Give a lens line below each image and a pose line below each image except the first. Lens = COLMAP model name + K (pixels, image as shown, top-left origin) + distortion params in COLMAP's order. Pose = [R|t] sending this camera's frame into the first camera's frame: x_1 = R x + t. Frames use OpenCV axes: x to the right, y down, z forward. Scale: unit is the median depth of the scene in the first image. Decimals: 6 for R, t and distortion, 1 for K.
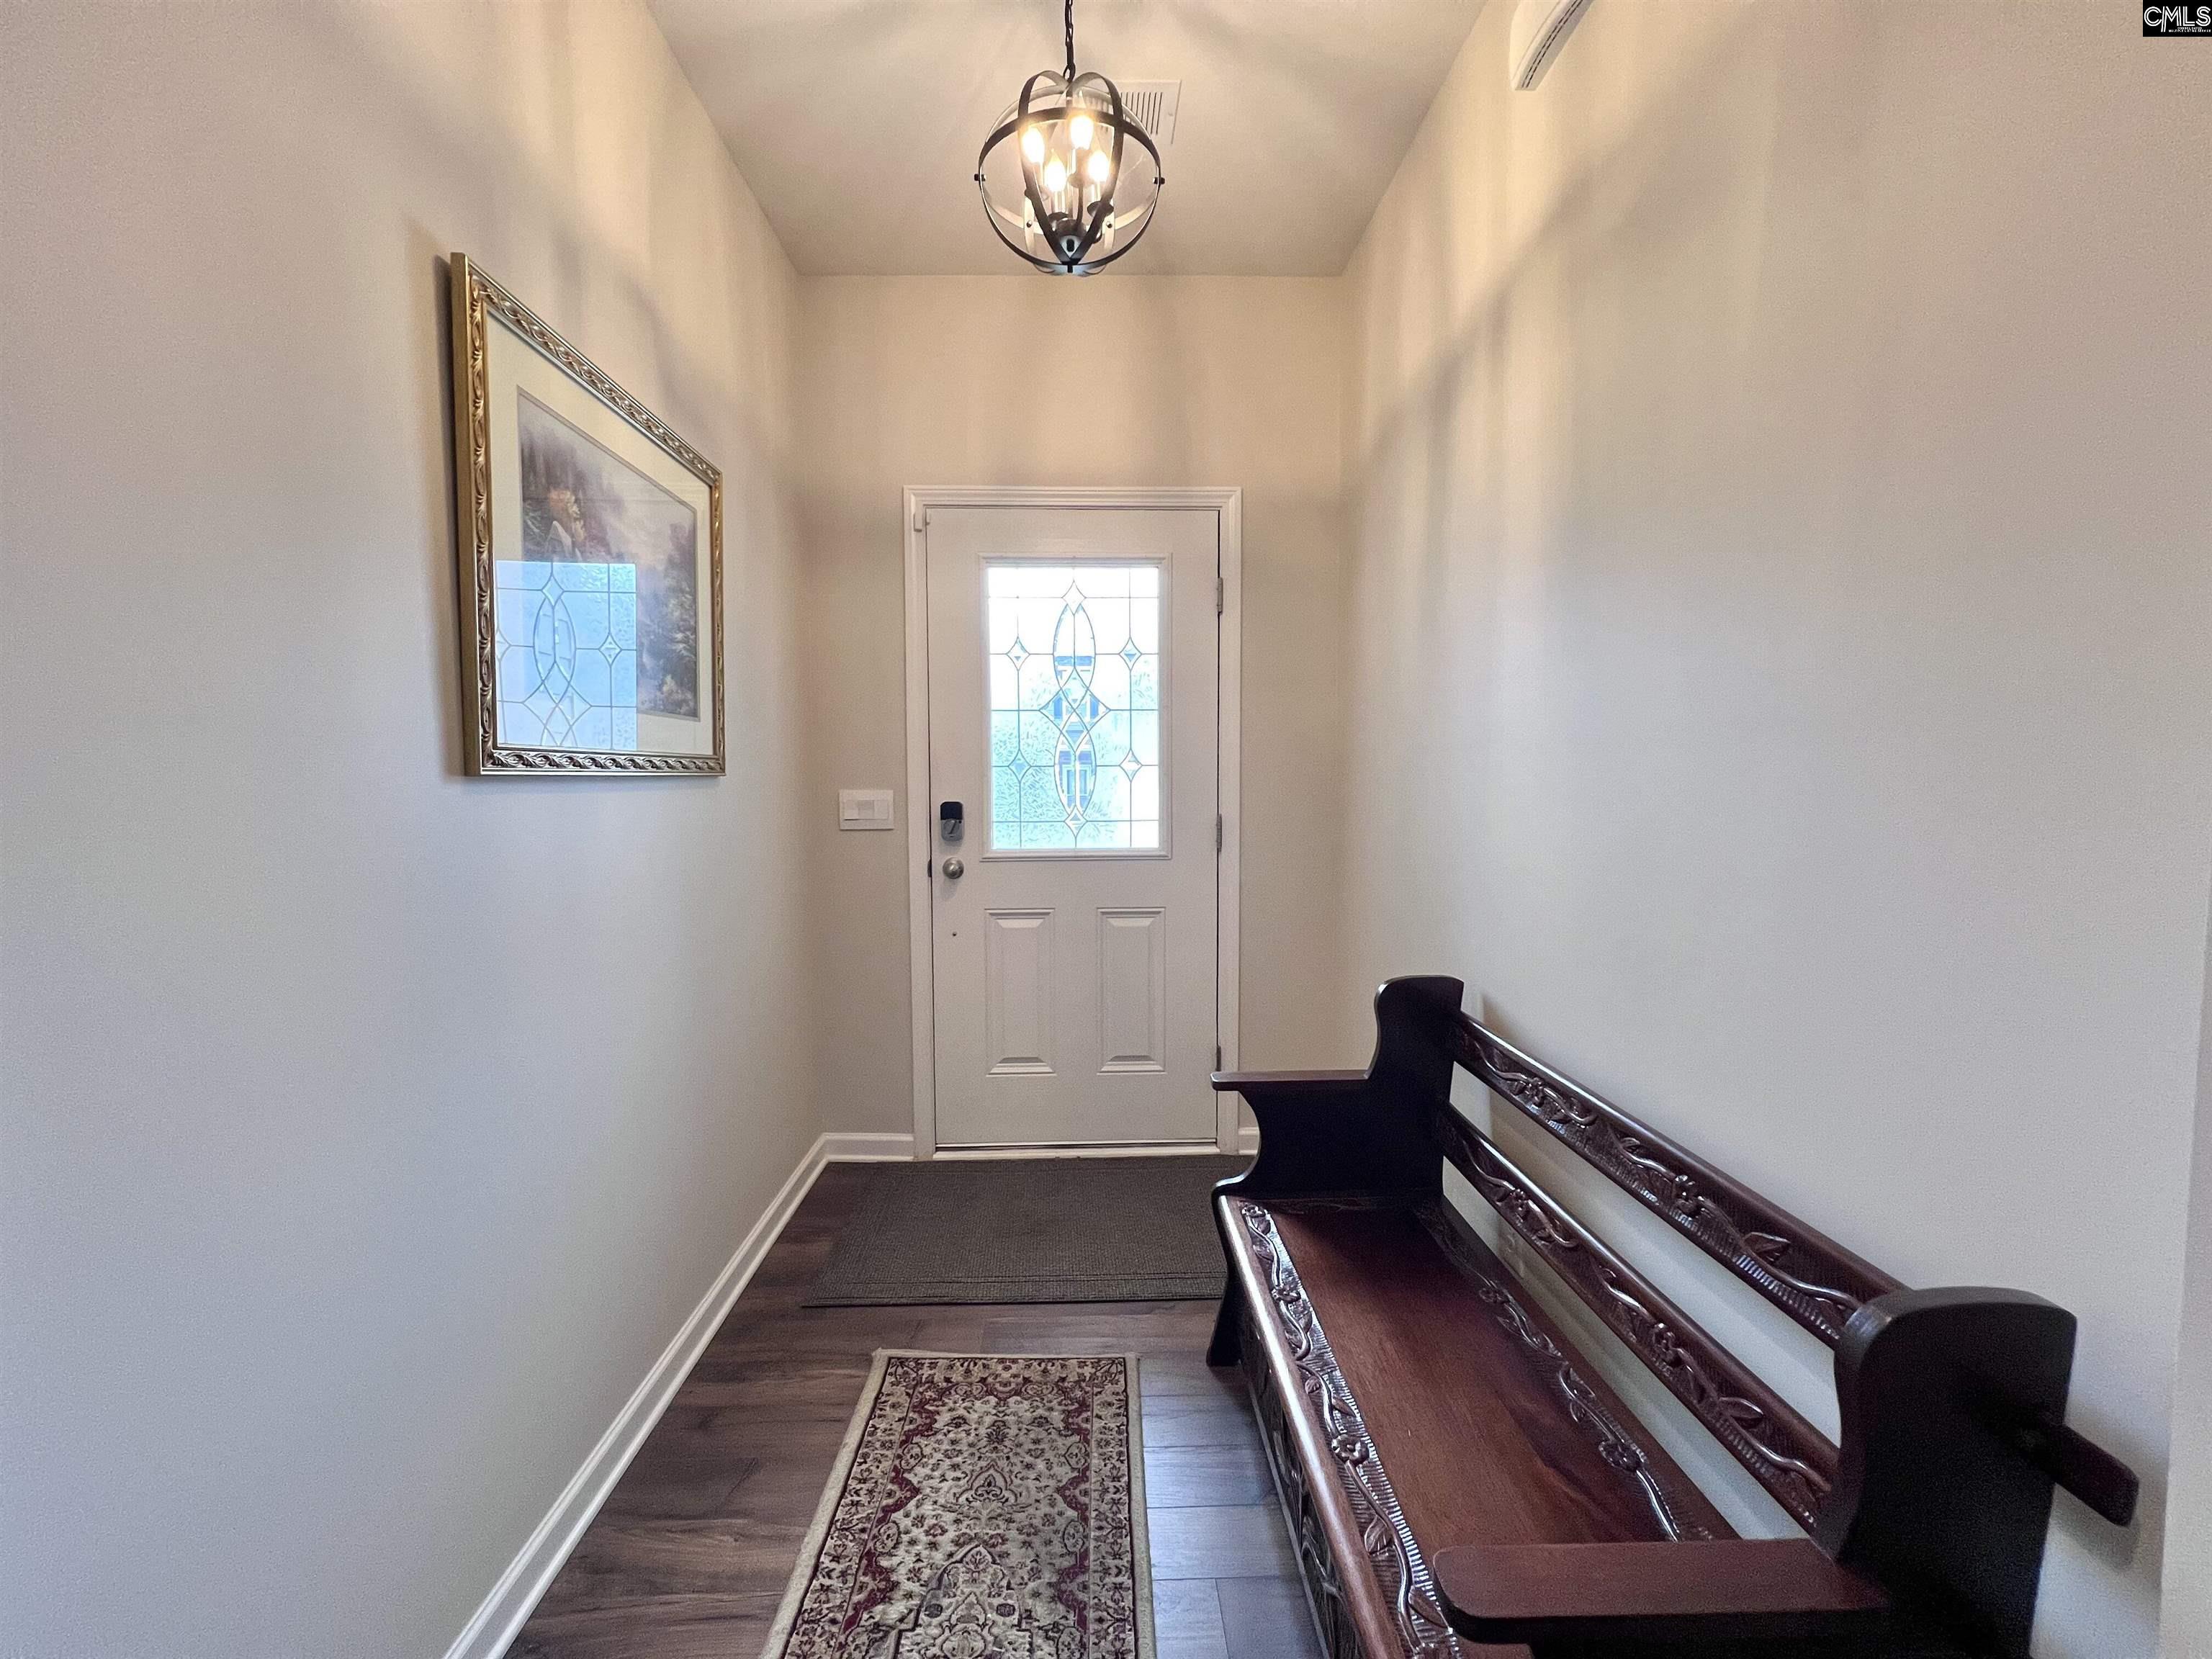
lens RADIAL K [[876.0, 0, 1104.6], [0, 876.0, 827.7], [0, 0, 1]] dist [-0.001422, 0.000114]
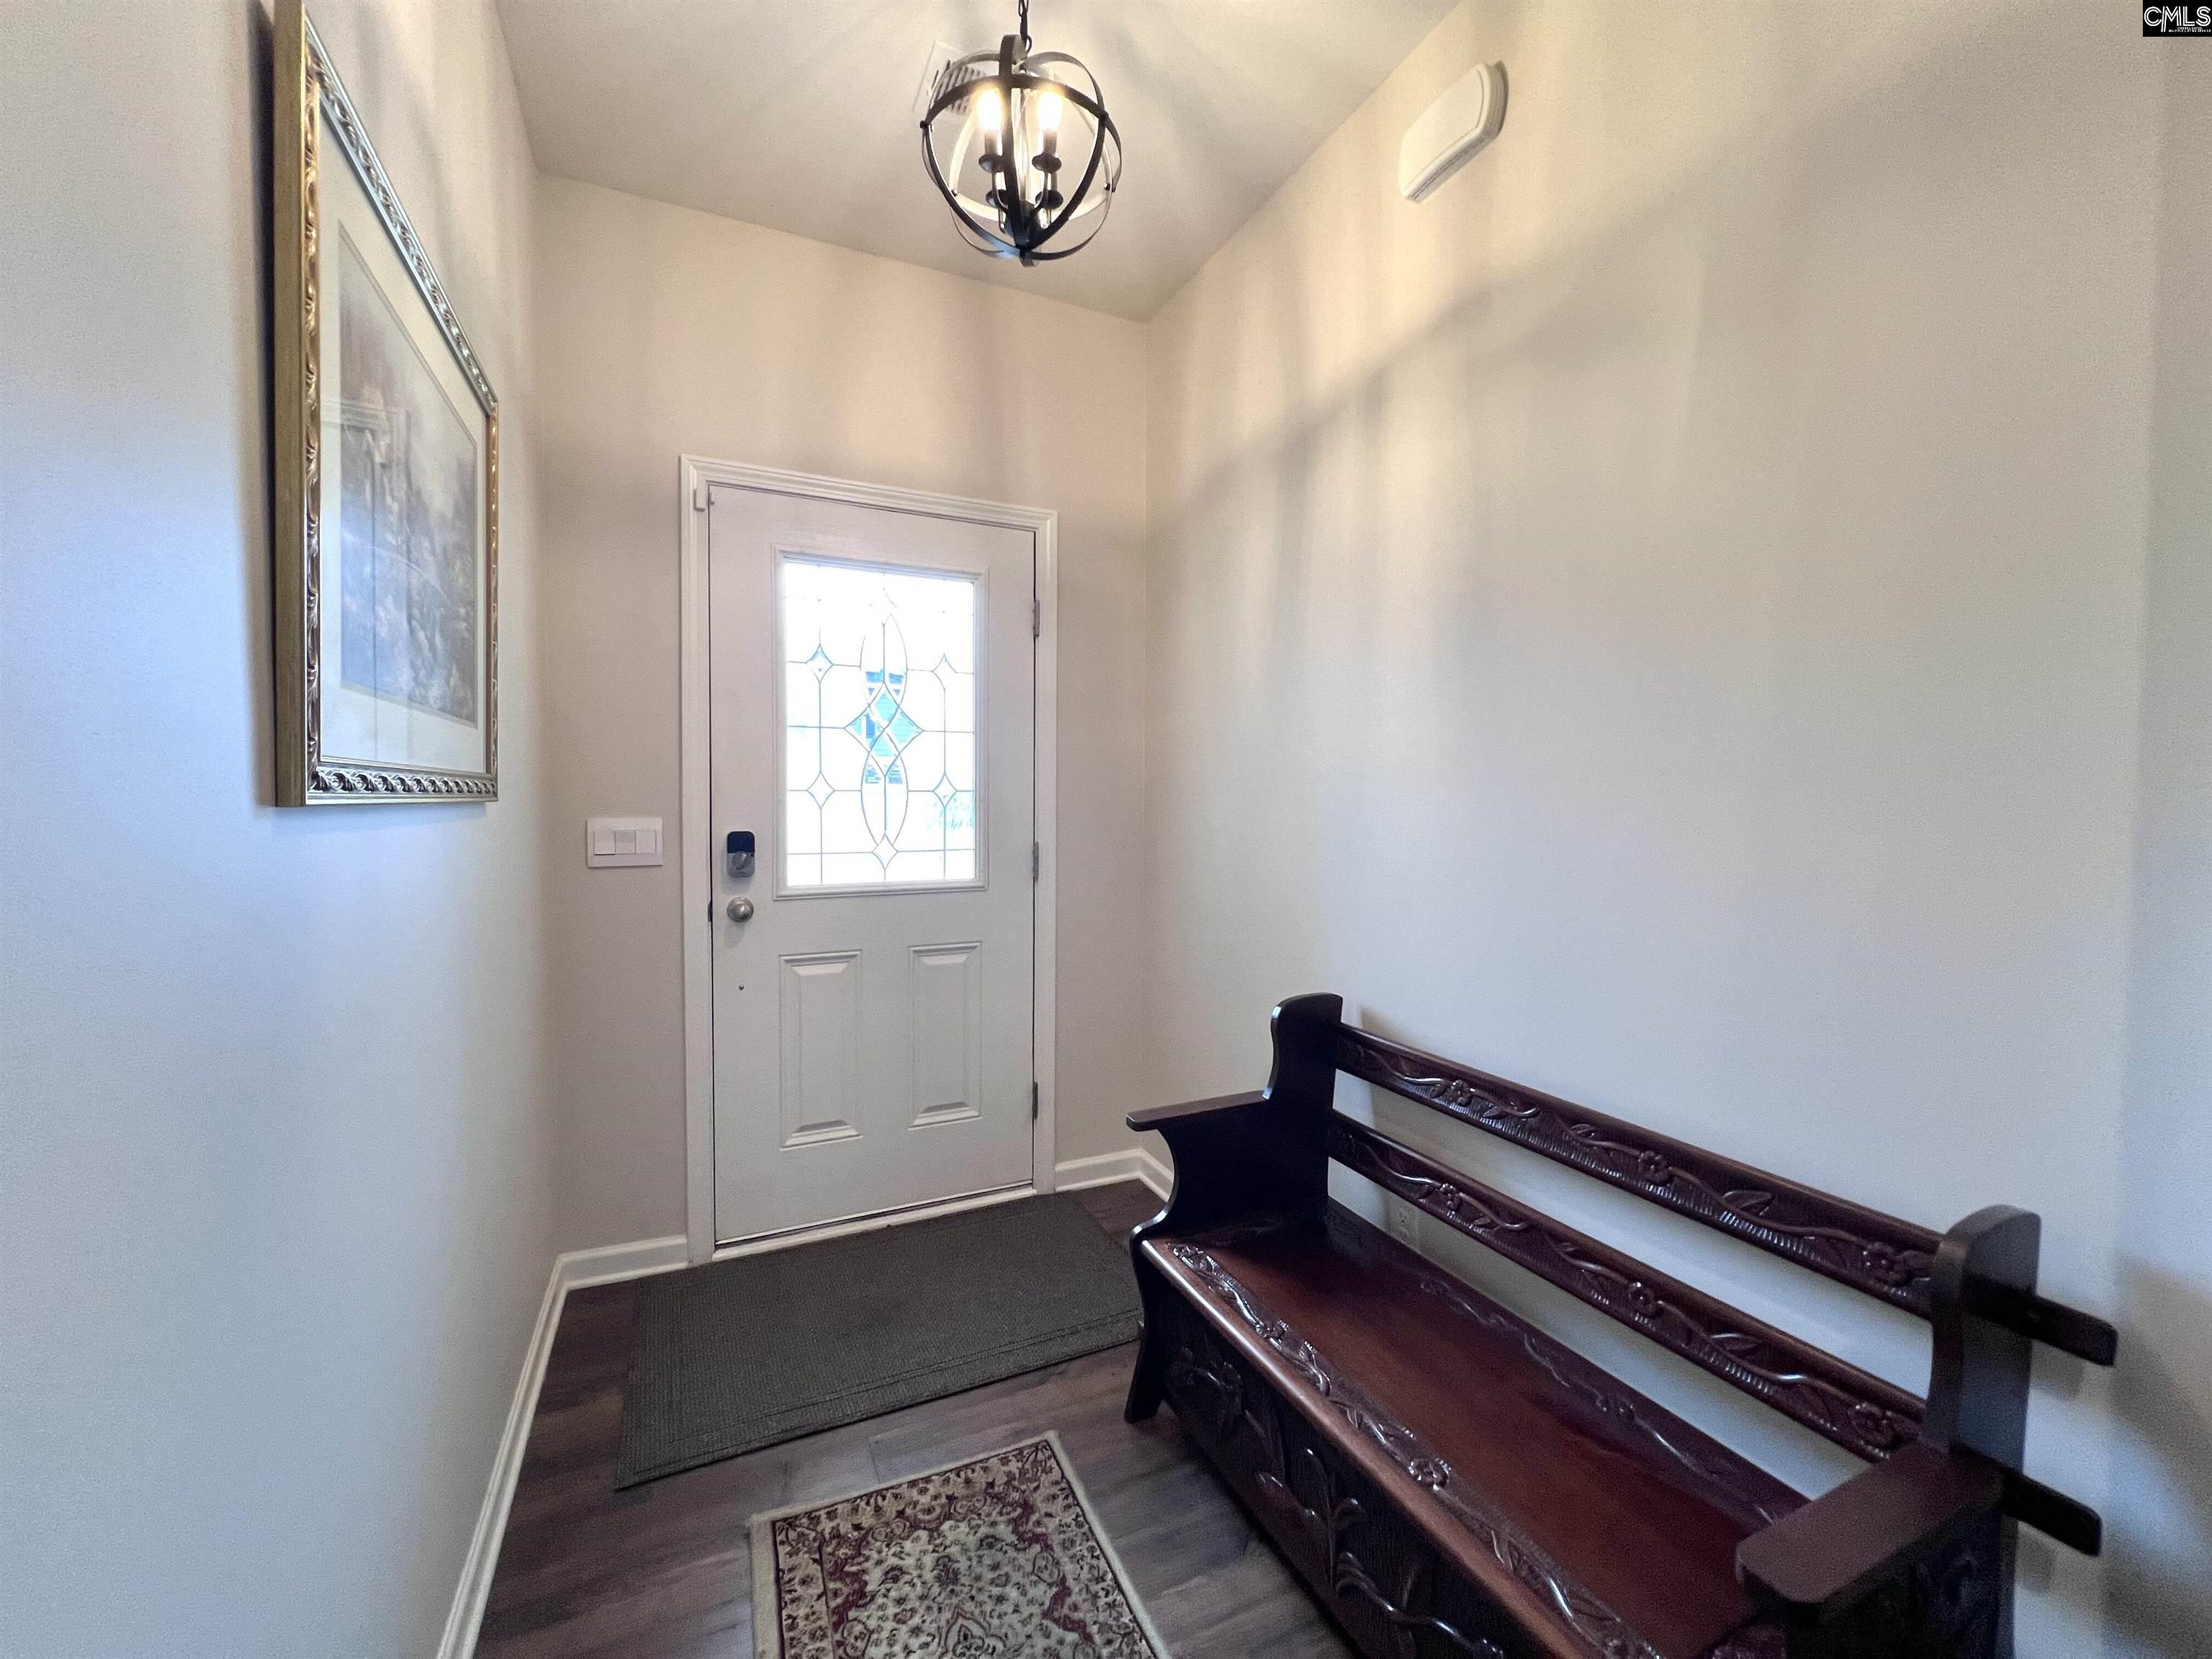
lens RADIAL K [[876.0, 0, 1112.6], [0, 876.0, 827.6], [0, 0, 1]] dist [-0.001422, 0.000114]
pose [[0.918171, -0.006333, 0.396134, -0.265001], [0.016641, 0.999606, -0.022590, -0.012030], [-0.395835, 0.027334, 0.917915, 0.112760]]
